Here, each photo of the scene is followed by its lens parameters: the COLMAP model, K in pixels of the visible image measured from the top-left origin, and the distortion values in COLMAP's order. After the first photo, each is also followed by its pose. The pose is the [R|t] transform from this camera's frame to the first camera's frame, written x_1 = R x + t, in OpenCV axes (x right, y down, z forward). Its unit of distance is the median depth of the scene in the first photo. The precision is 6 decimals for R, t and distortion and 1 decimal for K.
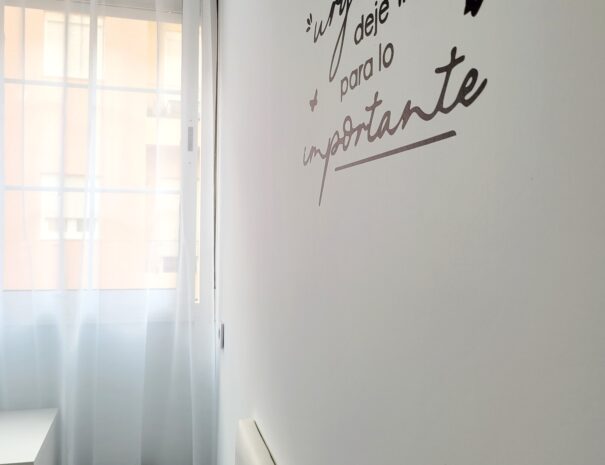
lens RADIAL K [[605.1, 0, 309.5], [0, 605.1, 229.5], [0, 0, 1]] dist [0.028467, -0.012362]
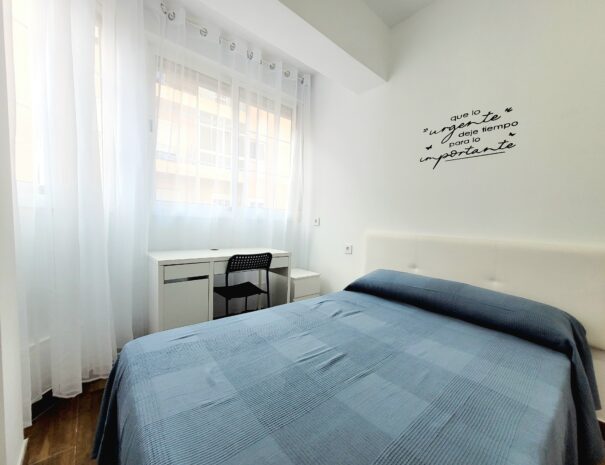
lens RADIAL K [[255.2, 0, 302.2], [0, 255.2, 244.1], [0, 0, 1]] dist [0.018419, 0.000037]
pose [[0.895428, -0.025220, 0.444491, -0.757490], [-0.012444, 0.996586, 0.081614, 0.165444], [-0.445032, -0.078611, 0.892058, -0.188547]]
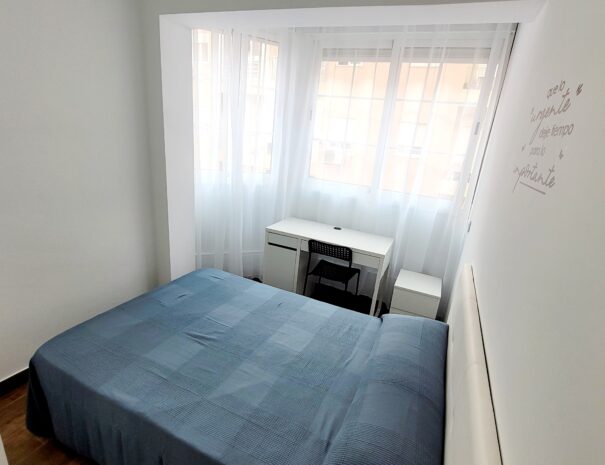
lens RADIAL K [[324.5, 0, 303.4], [0, 324.5, 240.4], [0, 0, 1]] dist [0.001964, 0.000313]
pose [[0.780923, 0.251327, -0.571833, 0.070321], [-0.081680, 0.948707, 0.305422, -0.083574], [0.619263, -0.191804, 0.761396, -0.276399]]
